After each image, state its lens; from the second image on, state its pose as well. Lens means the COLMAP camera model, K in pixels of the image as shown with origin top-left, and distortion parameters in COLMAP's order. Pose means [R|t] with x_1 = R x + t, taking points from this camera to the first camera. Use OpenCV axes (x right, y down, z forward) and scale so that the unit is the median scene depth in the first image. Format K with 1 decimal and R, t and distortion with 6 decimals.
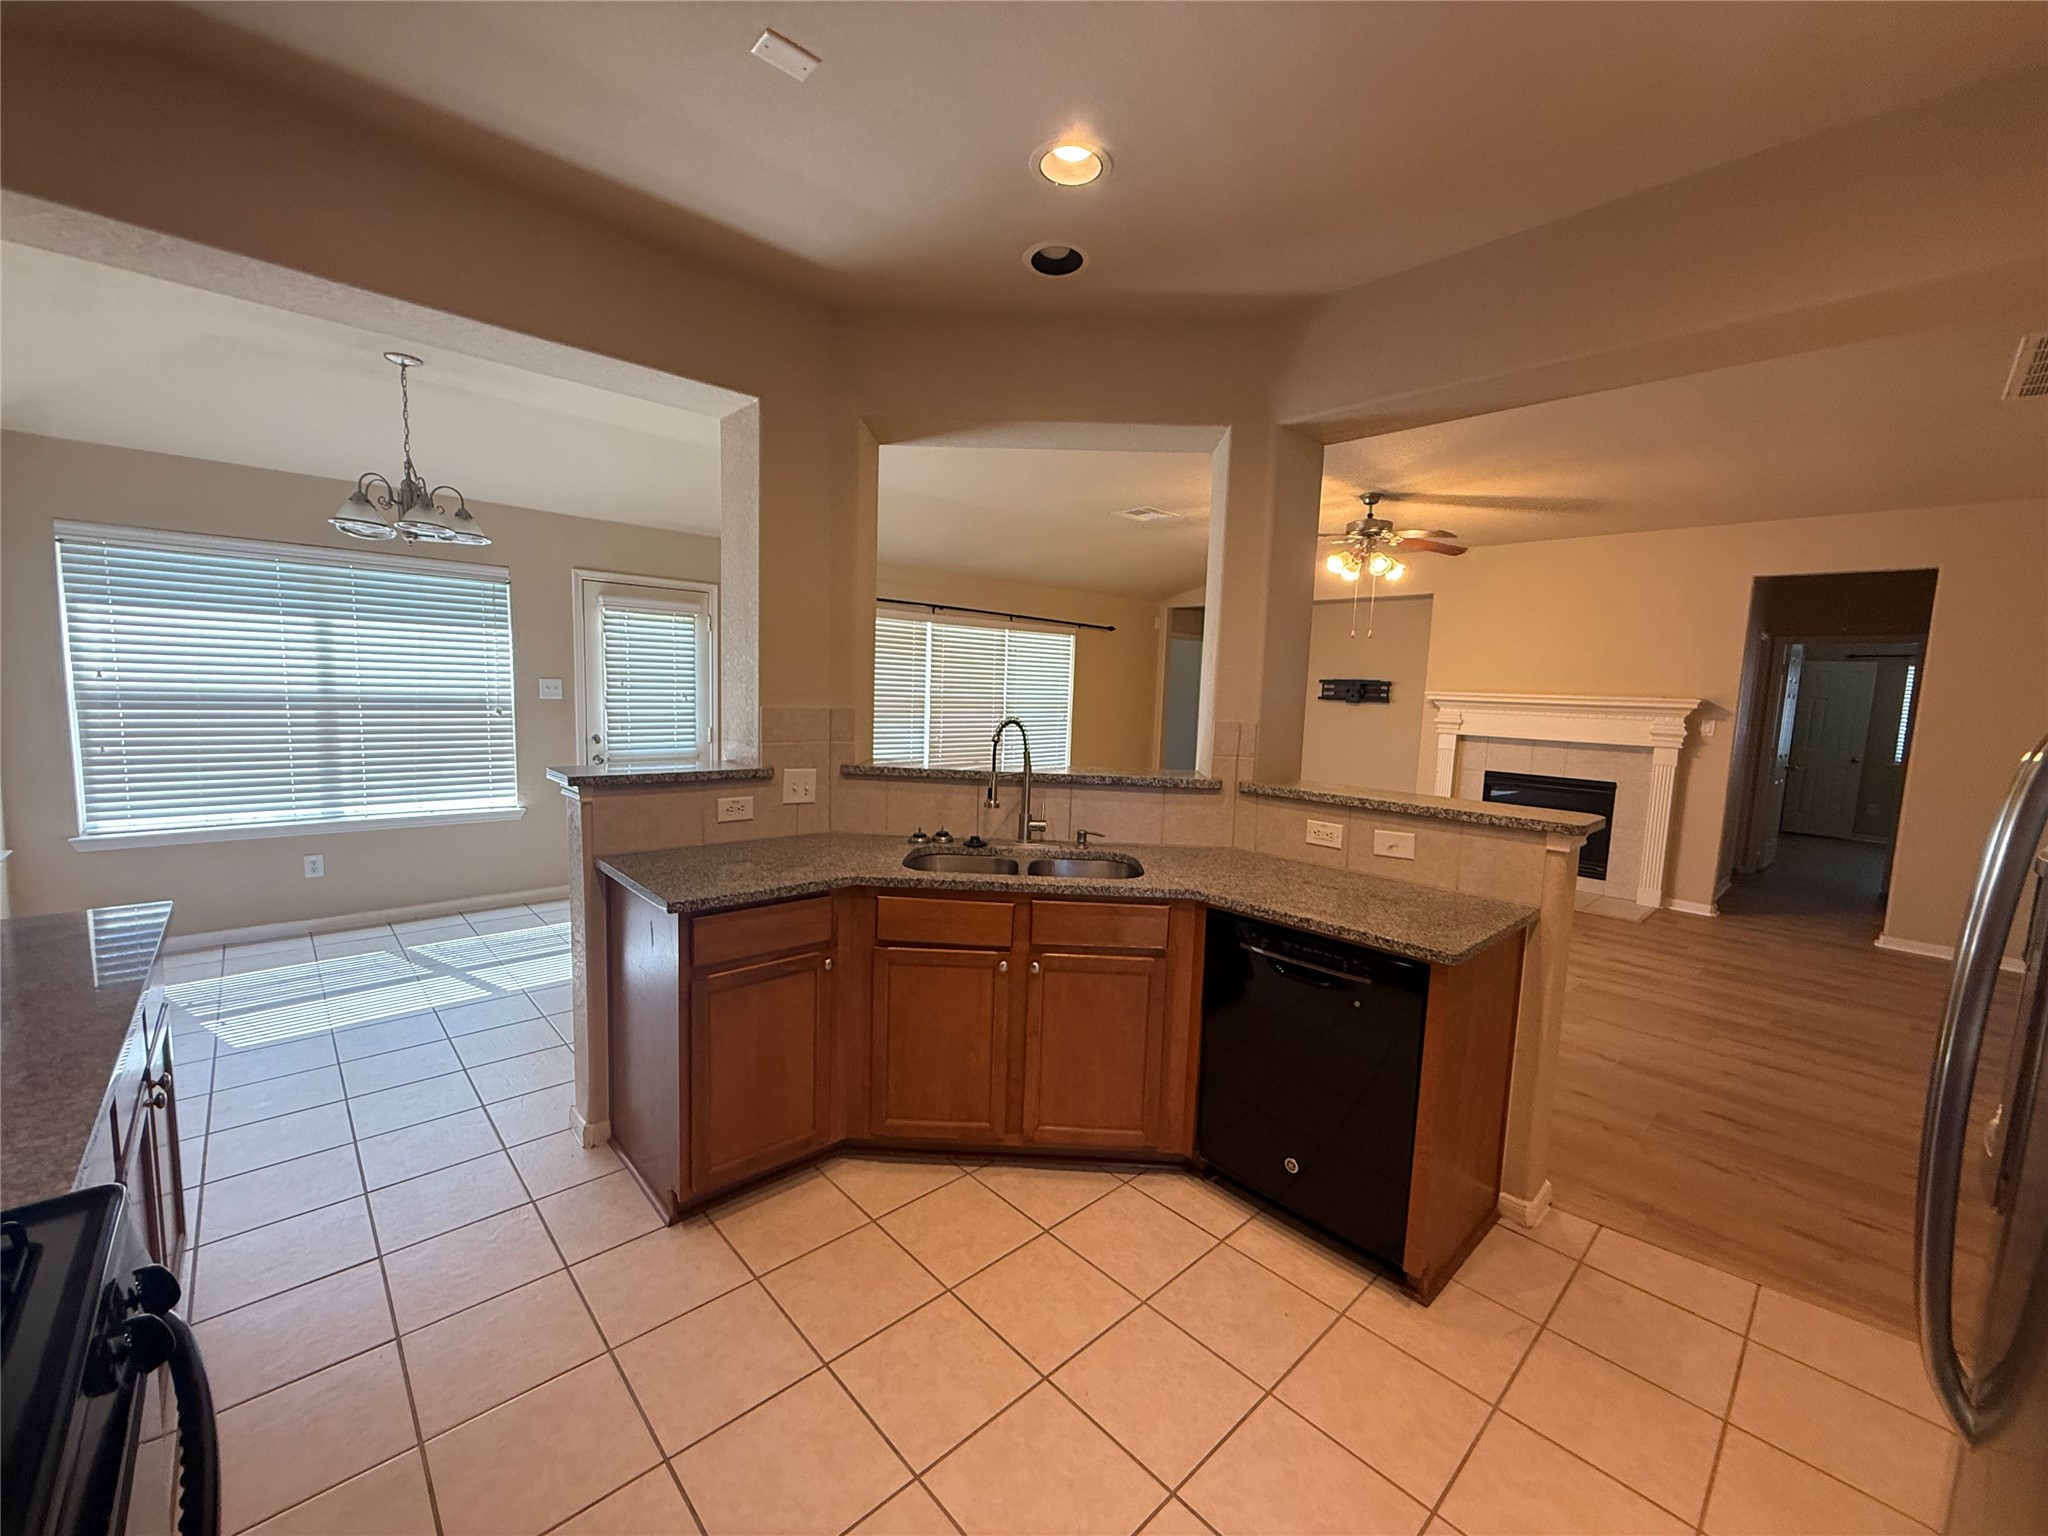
lens RADIAL K [[819.3, 0, 1024.0], [0, 819.3, 768.0], [0, 0, 1]] dist [0.000057, -0.000007]
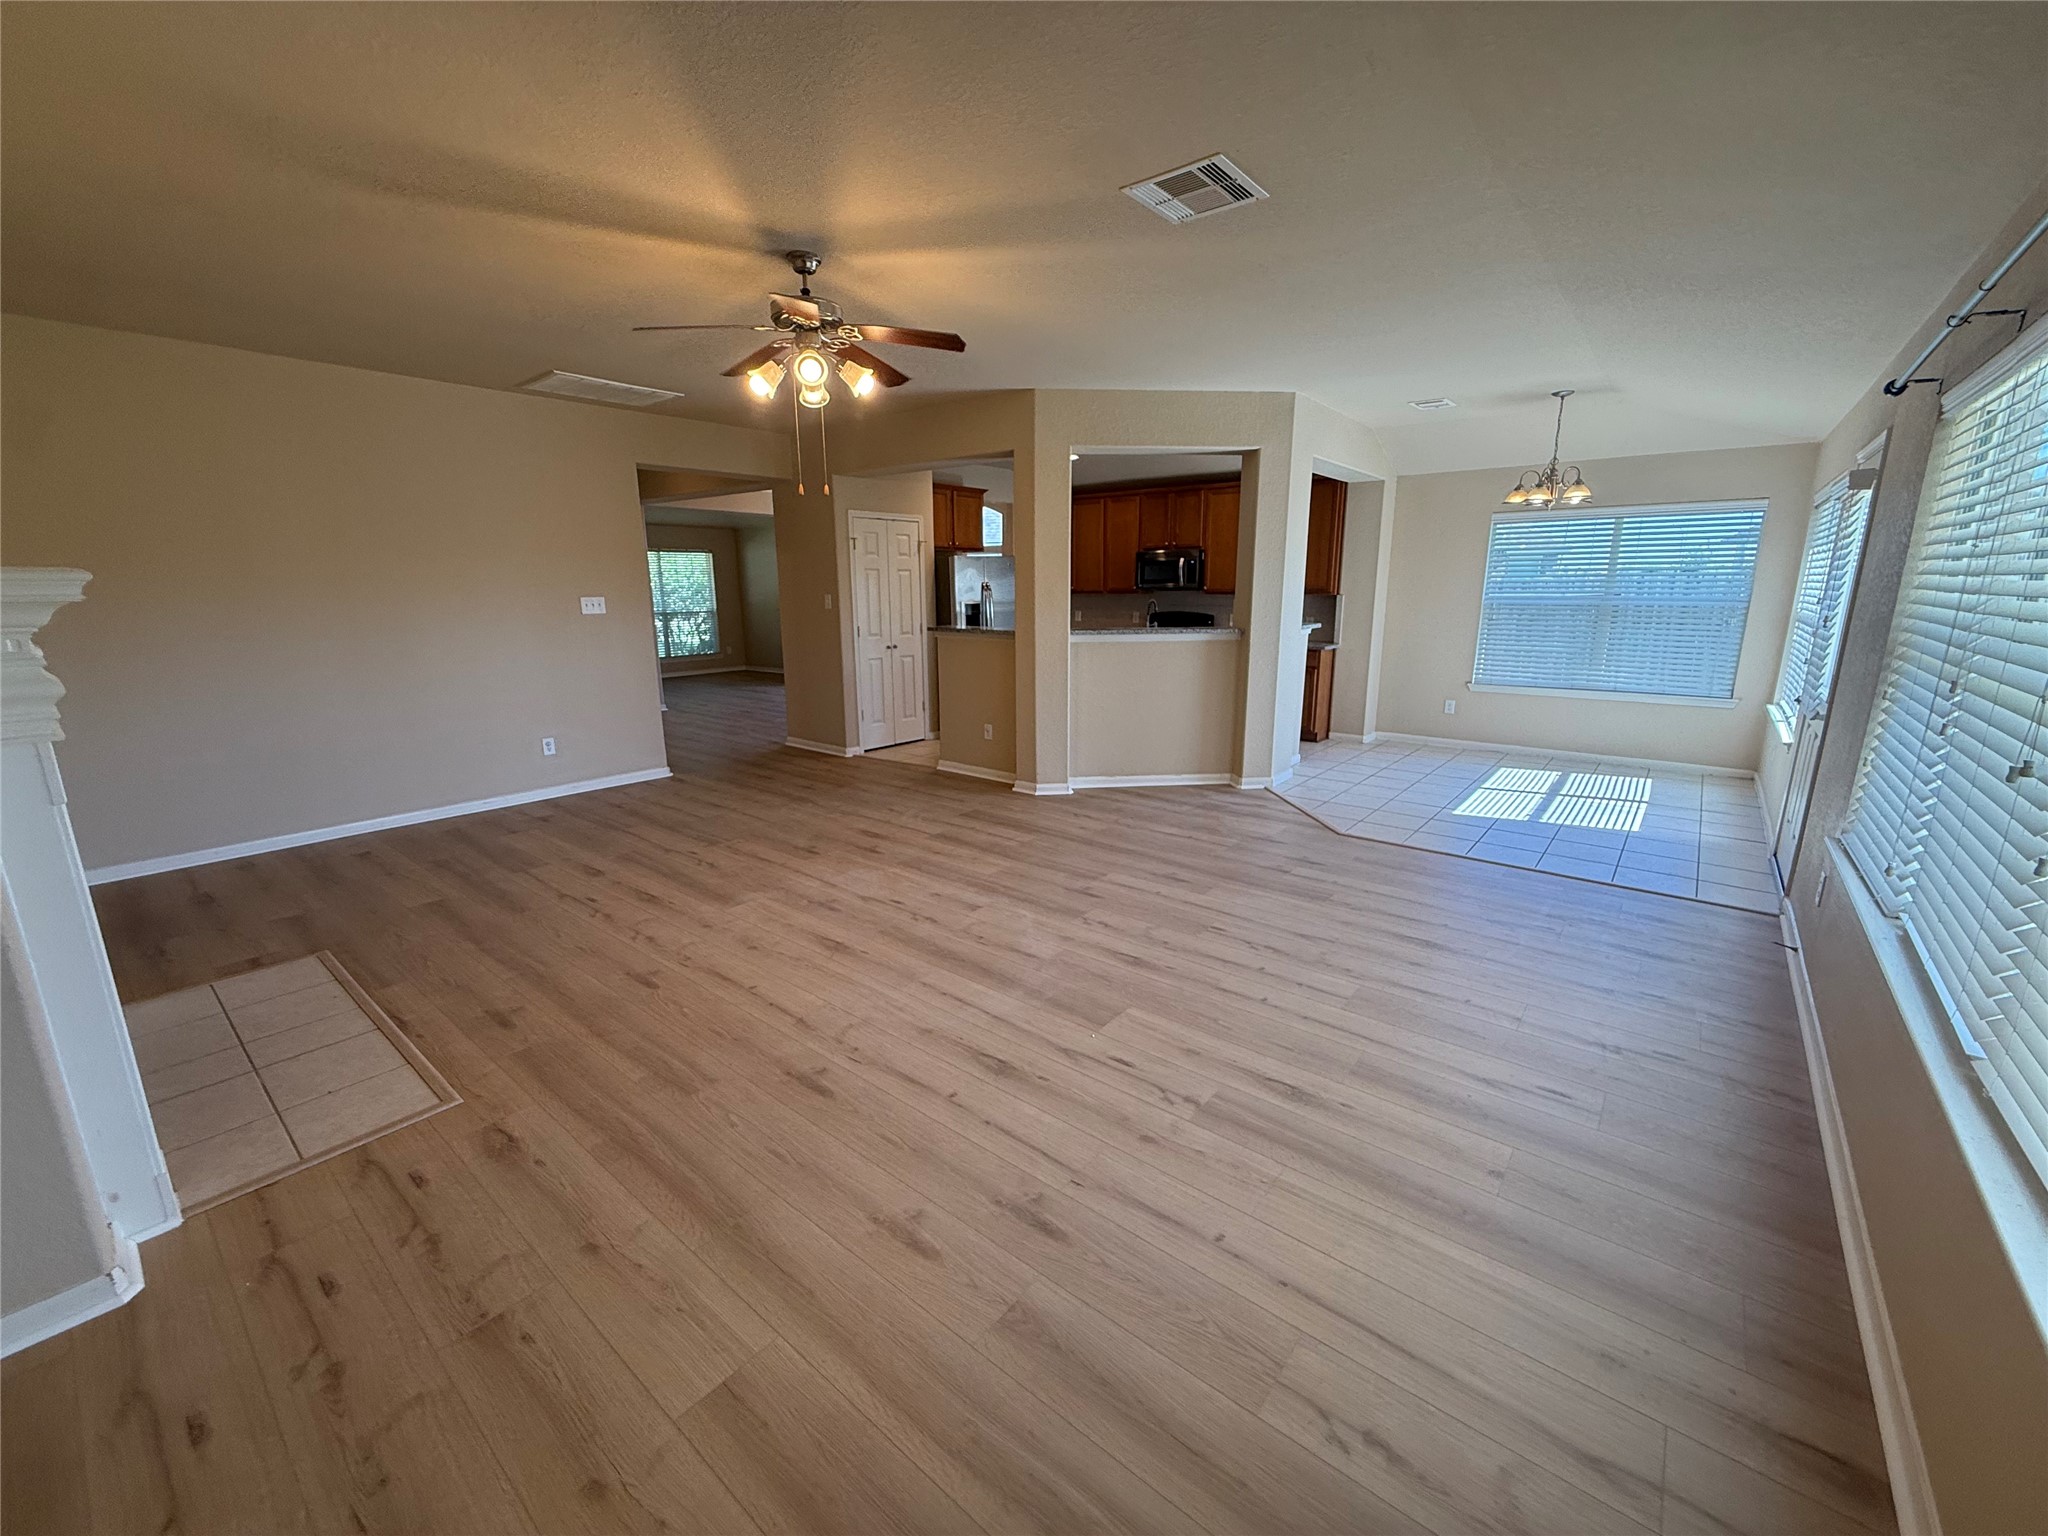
lens RADIAL K [[819.3, 0, 1024.0], [0, 819.3, 768.0], [0, 0, 1]] dist [0.000057, -0.000007]
pose [[-0.990990, -0.000256, -0.133935, 0.471875], [-0.042791, 0.948192, 0.314802, -0.235264], [0.126916, 0.317697, -0.939660, 2.389330]]
